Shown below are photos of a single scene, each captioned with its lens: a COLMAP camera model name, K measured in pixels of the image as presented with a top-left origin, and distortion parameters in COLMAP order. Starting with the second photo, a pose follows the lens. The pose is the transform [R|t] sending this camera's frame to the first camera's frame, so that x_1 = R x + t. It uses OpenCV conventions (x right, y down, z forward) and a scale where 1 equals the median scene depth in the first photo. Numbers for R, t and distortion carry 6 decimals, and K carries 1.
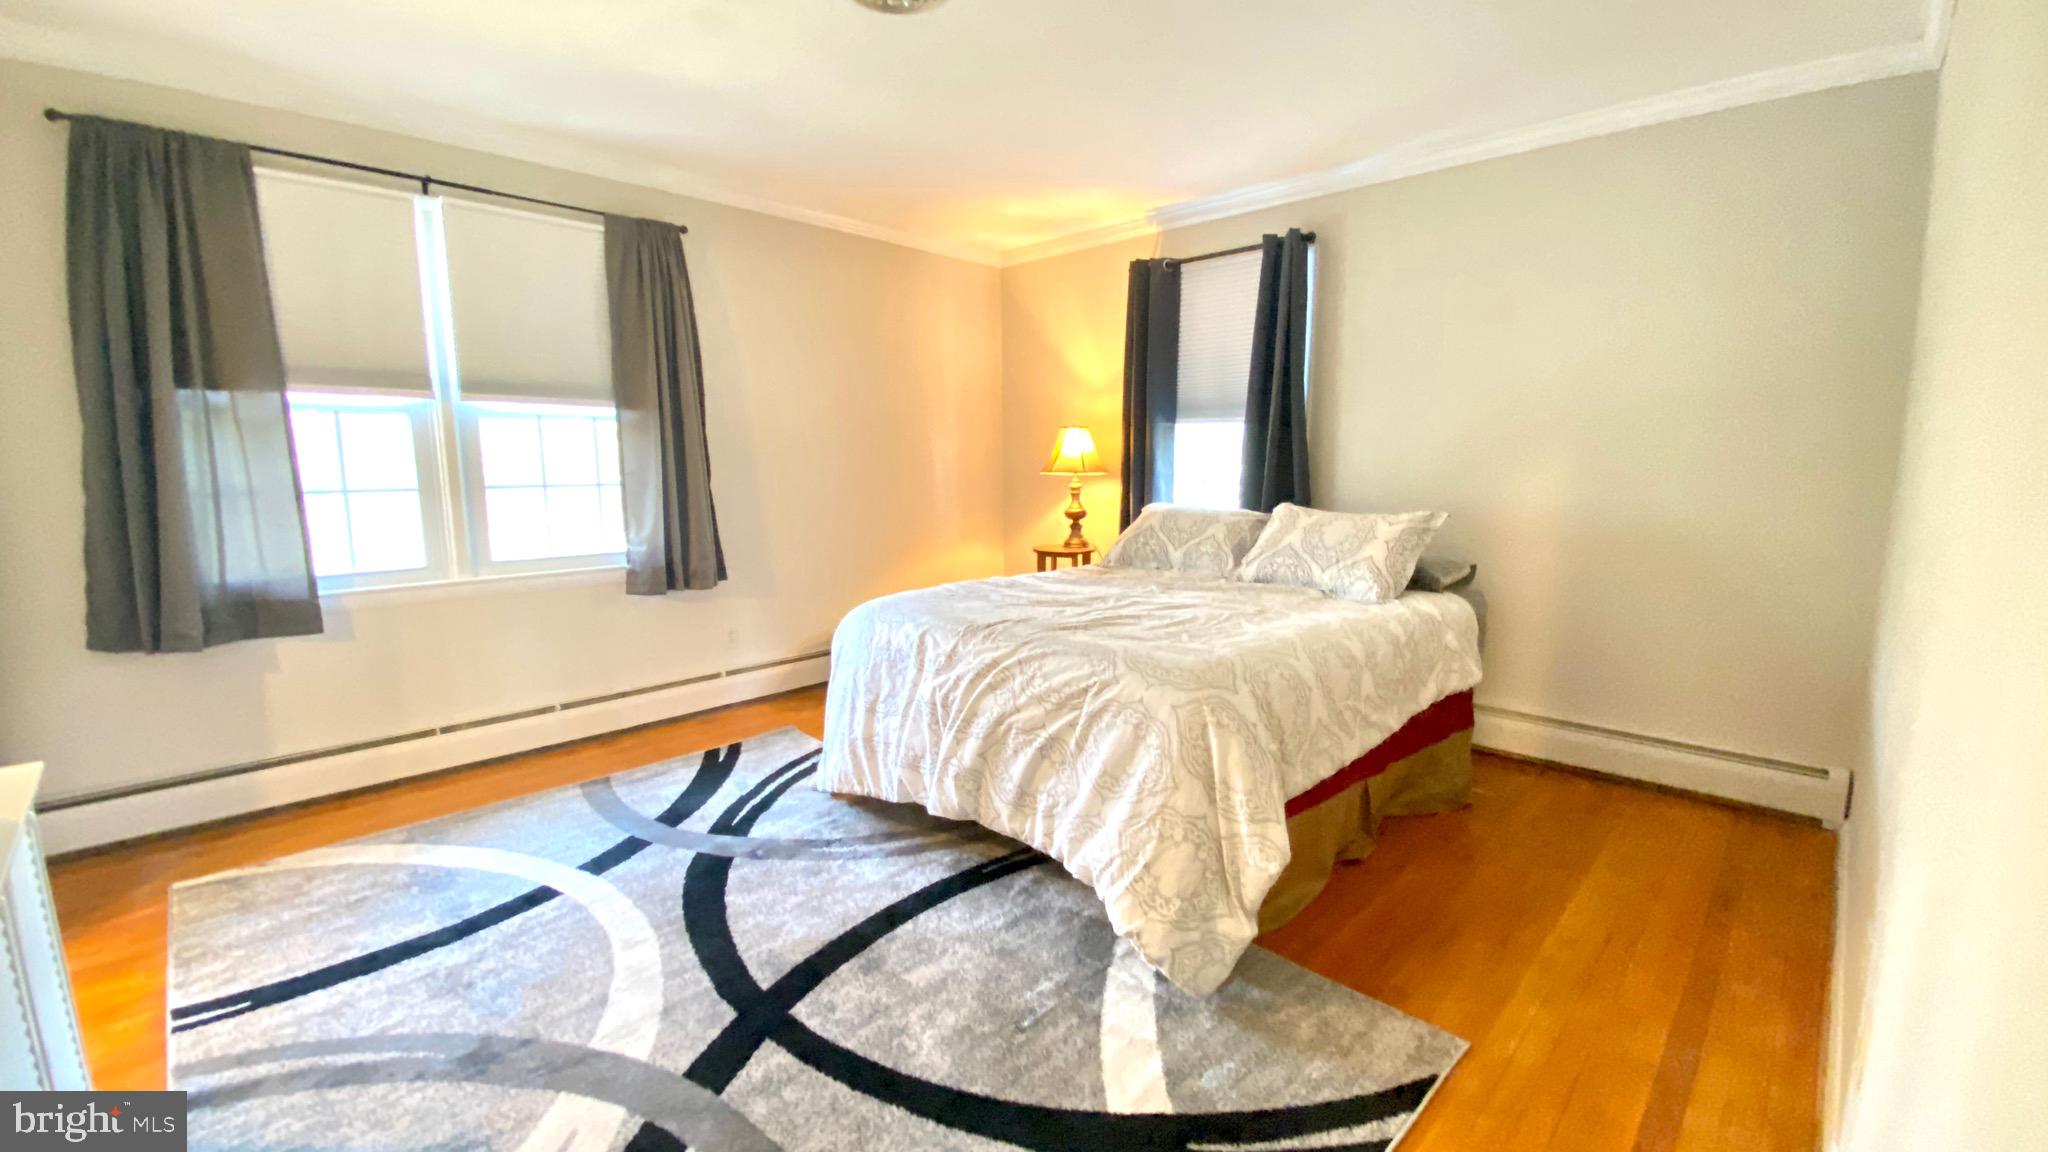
lens RADIAL K [[838.2, 0, 1015.6], [0, 838.2, 572.4], [0, 0, 1]] dist [0.017537, 0.000070]
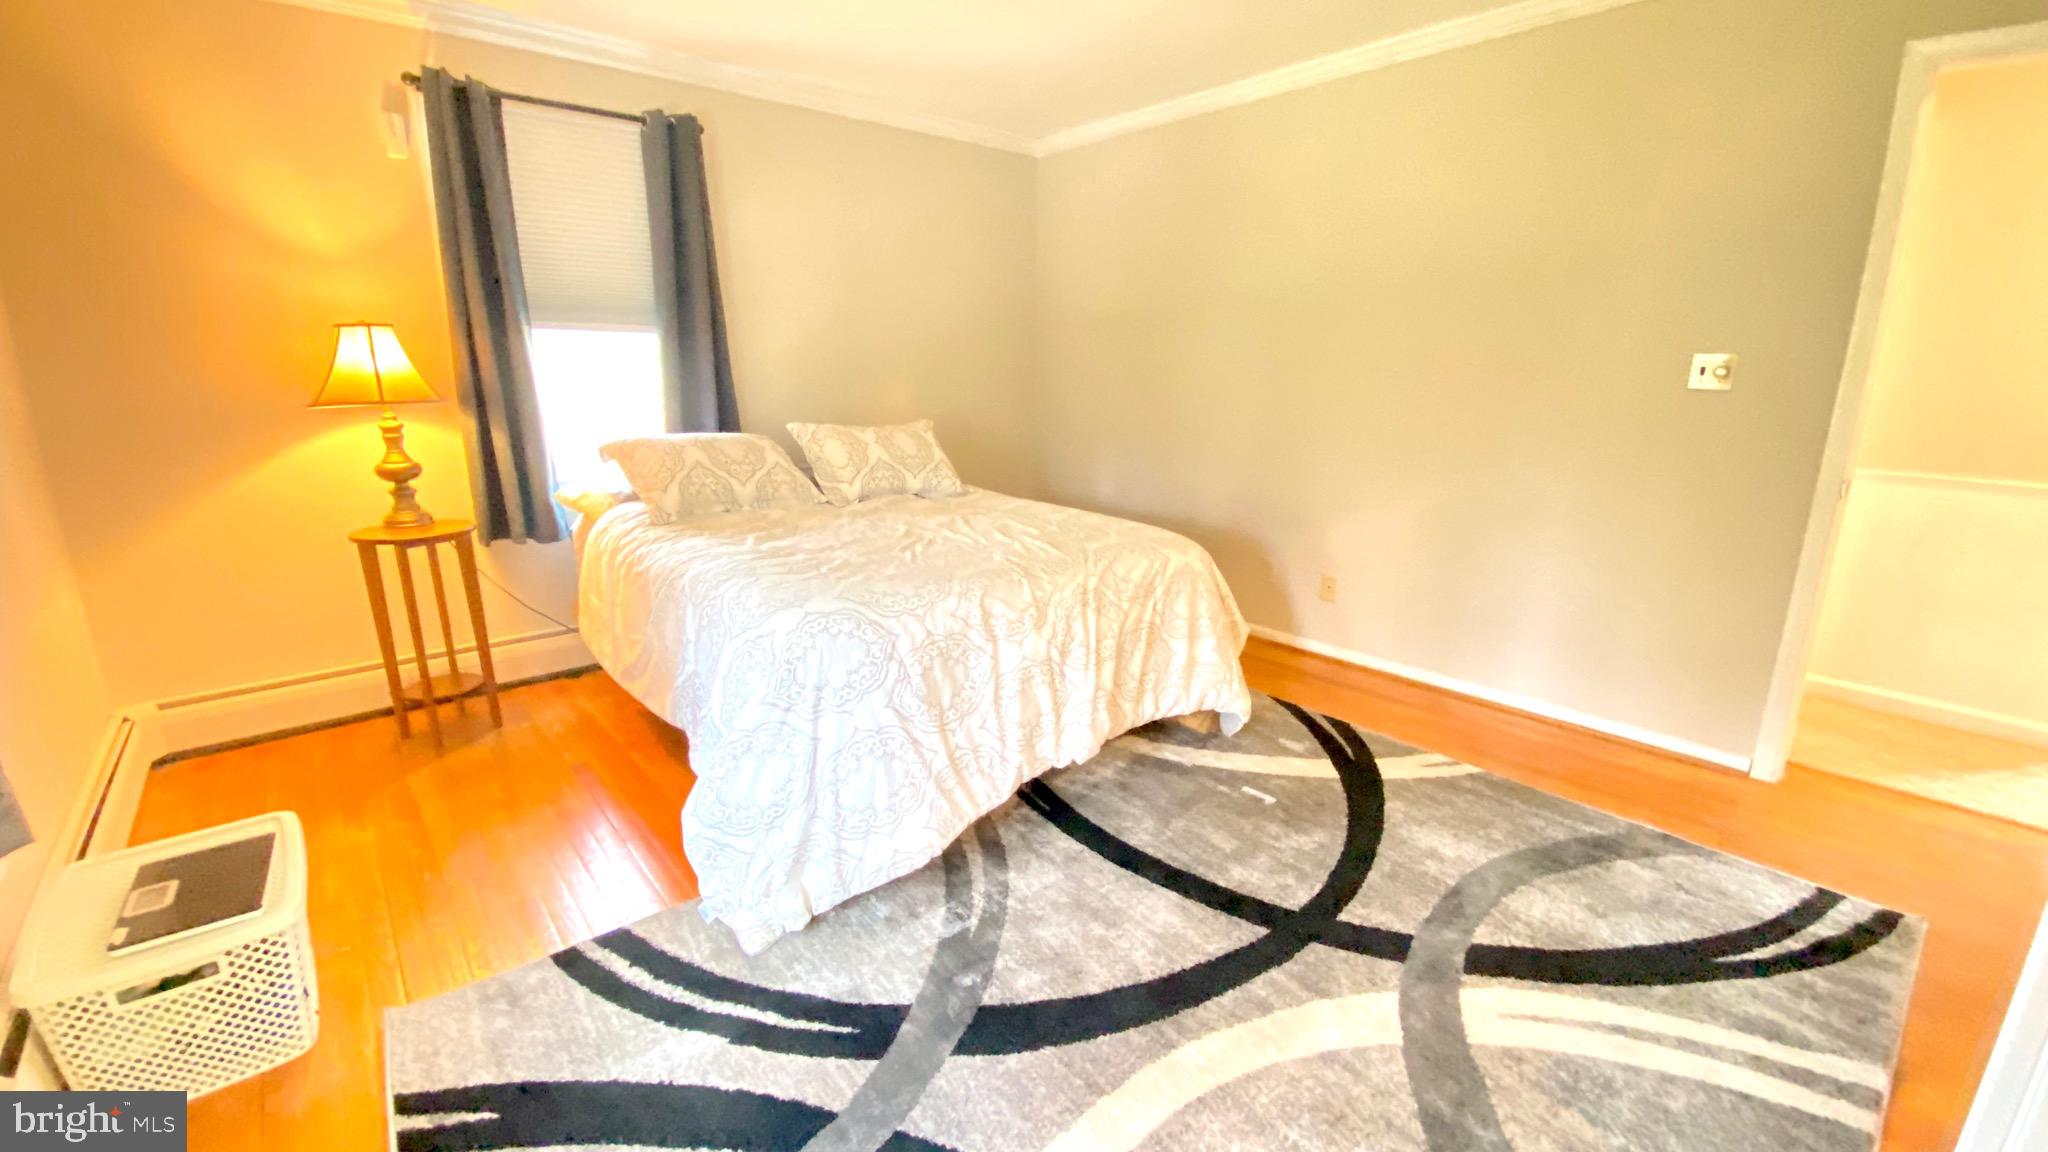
lens RADIAL K [[838.2, 0, 1016.4], [0, 838.2, 581.1], [0, 0, 1]] dist [0.017537, 0.000070]
pose [[0.069842, -0.244334, 0.967173, -0.980885], [0.136653, 0.962744, 0.233347, -0.143872], [-0.988154, 0.115869, 0.100629, 0.956726]]
